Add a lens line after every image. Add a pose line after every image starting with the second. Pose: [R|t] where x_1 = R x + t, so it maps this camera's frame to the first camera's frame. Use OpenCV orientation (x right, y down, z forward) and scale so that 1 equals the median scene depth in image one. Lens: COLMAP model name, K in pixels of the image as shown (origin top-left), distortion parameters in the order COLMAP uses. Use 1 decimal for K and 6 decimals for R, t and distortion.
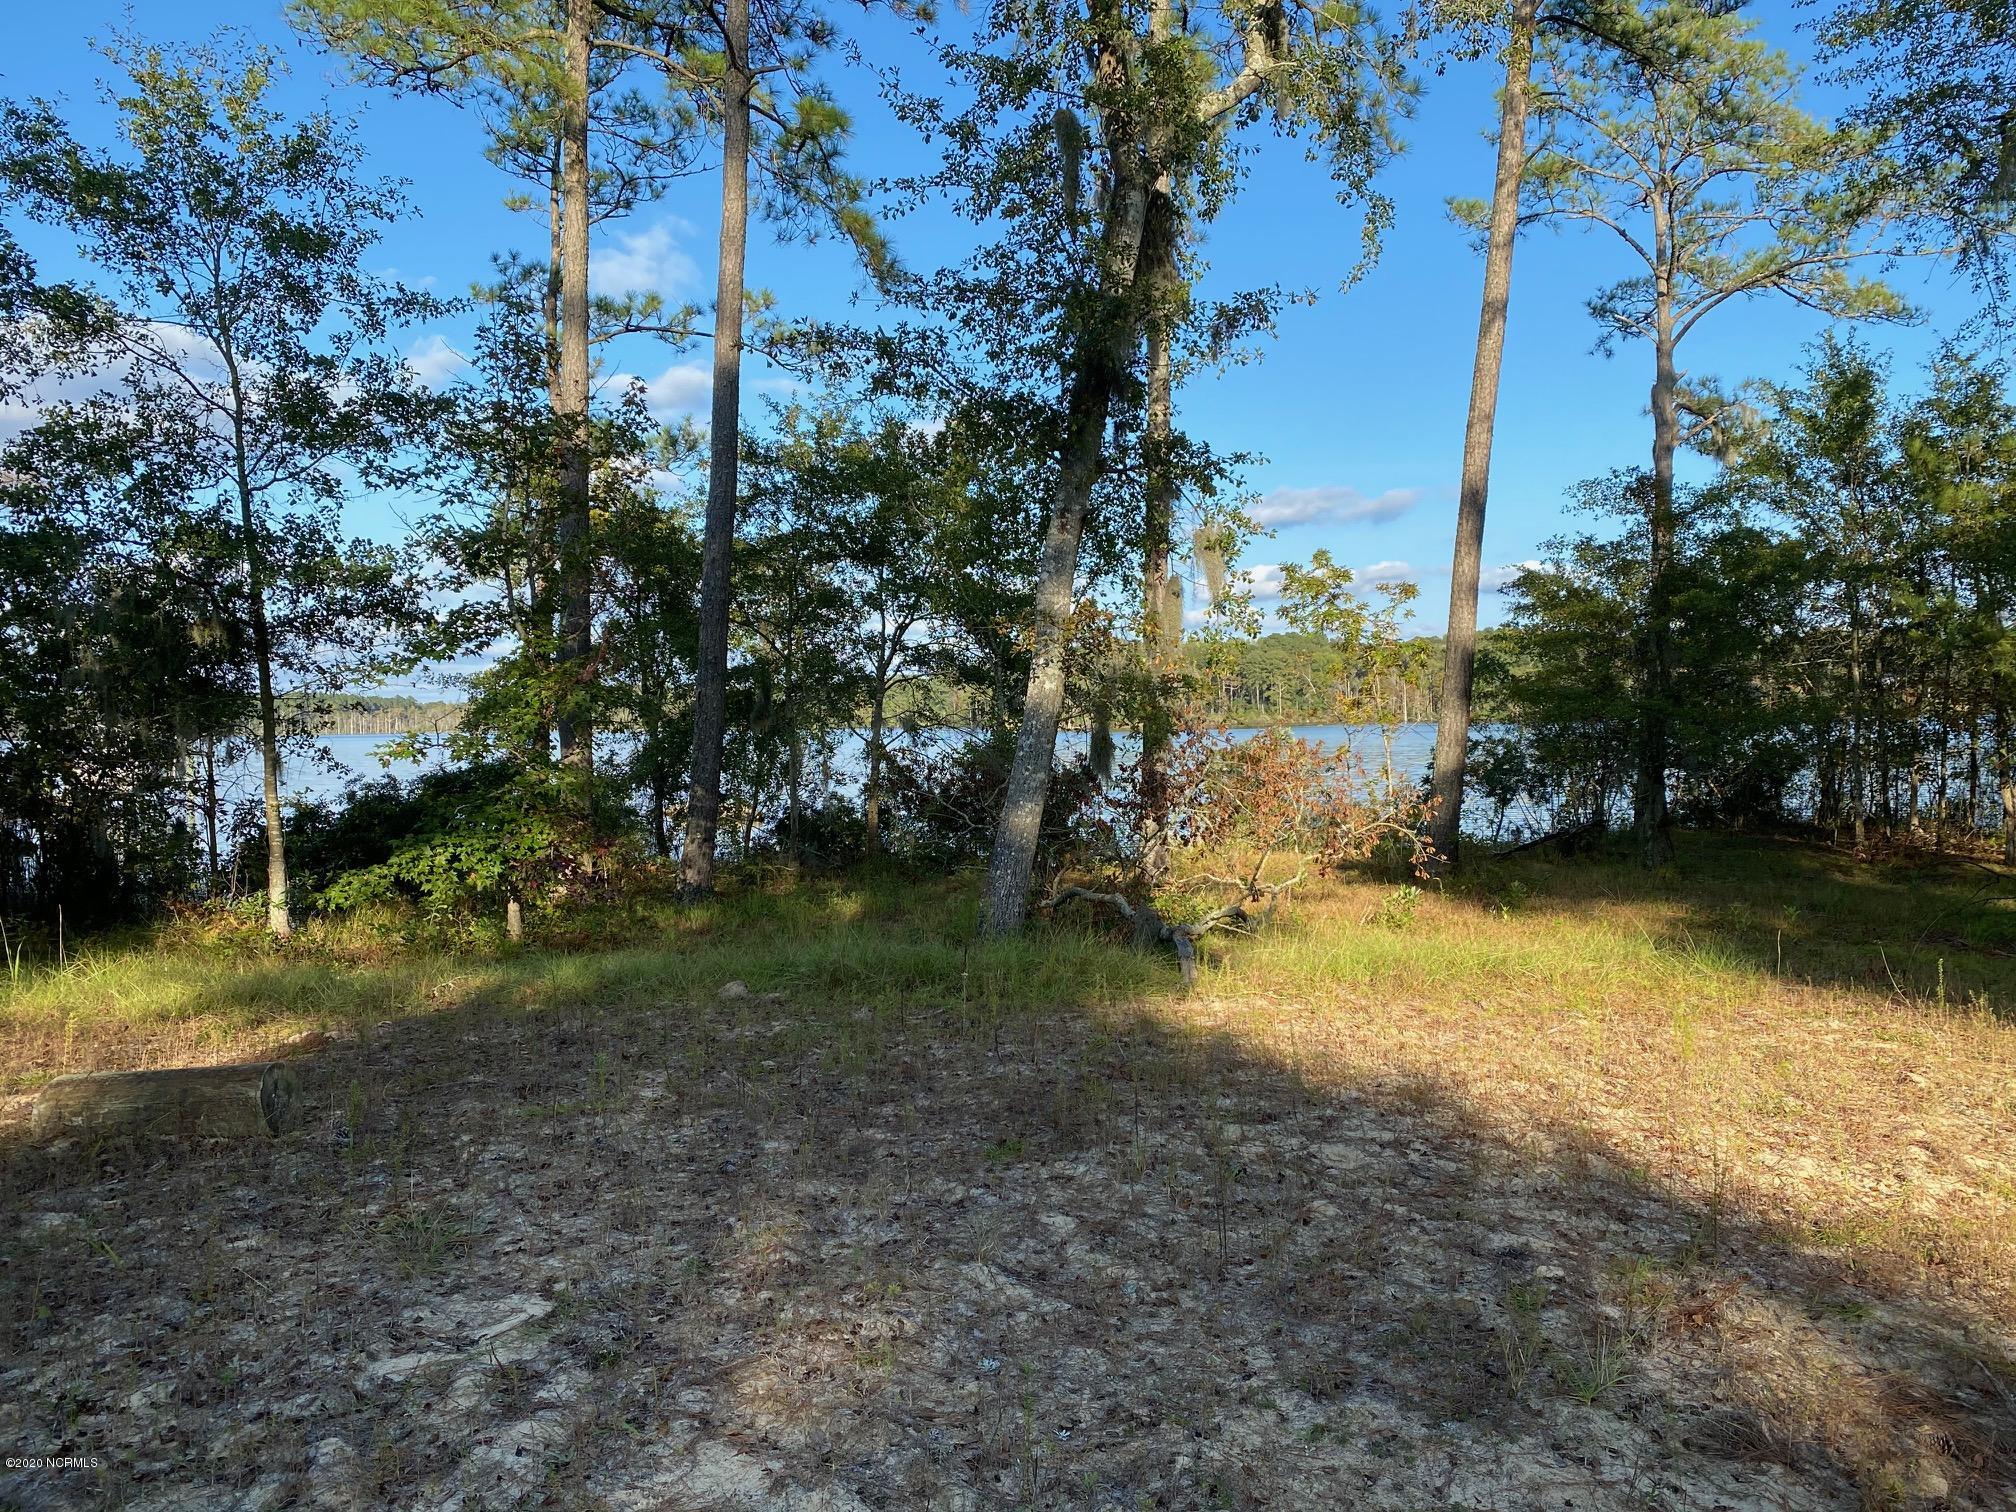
lens RADIAL K [[1543.5, 0, 1015.5], [0, 1543.5, 752.1], [0, 0, 1]] dist [0.010068, -0.001757]
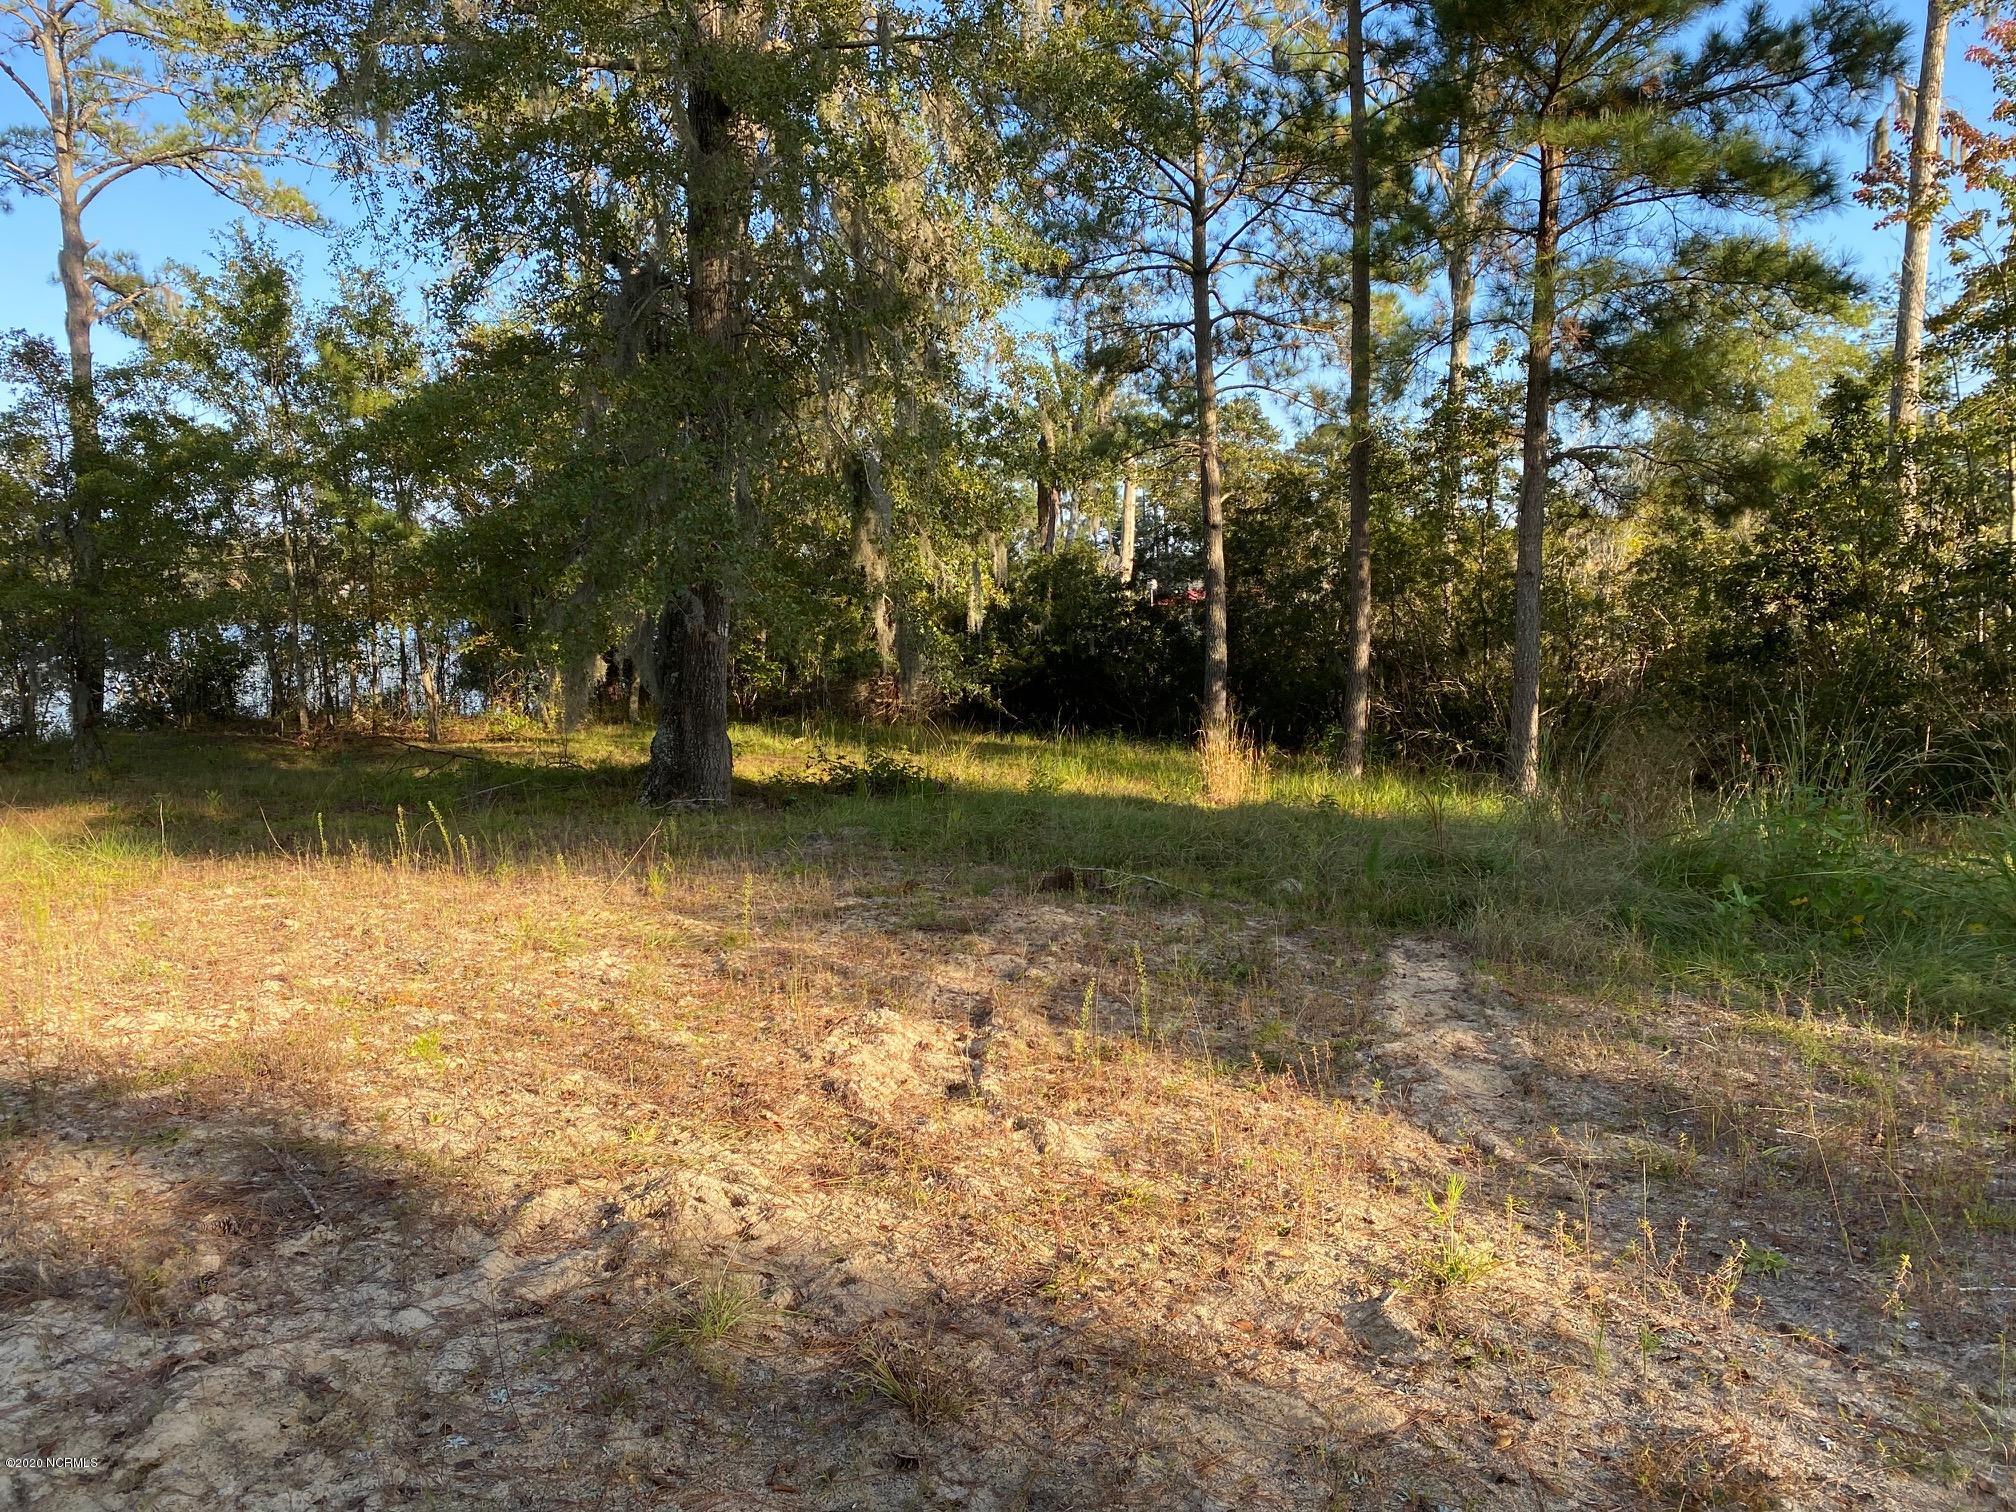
lens RADIAL K [[1543.5, 0, 1015.5], [0, 1543.5, 752.1], [0, 0, 1]] dist [0.010068, -0.001757]
pose [[0.614425, -0.079432, 0.784966, 0.031060], [0.034206, 0.996665, 0.074080, 0.015629], [-0.788233, -0.018666, 0.615094, -0.019591]]
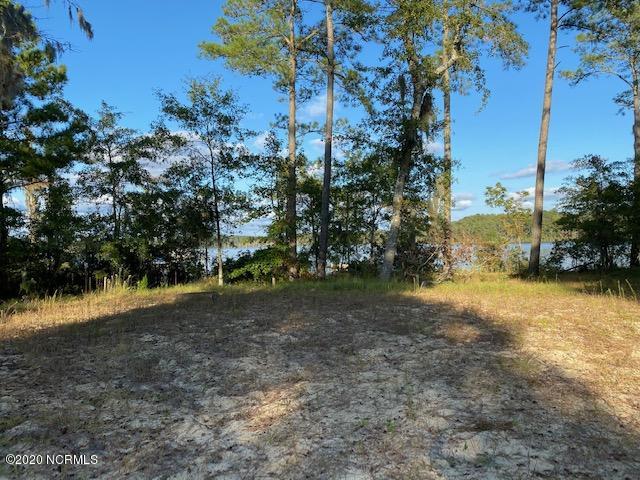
lens RADIAL K [[504.3, 0, 320.0], [0, 504.3, 240.0], [0, 0, 1]] dist [0.031537, -0.000353]
pose [[0.965453, -0.011880, -0.260305, 0.131294], [0.004275, 0.999548, -0.029759, 0.034704], [0.260541, 0.027618, 0.965068, -0.235508]]
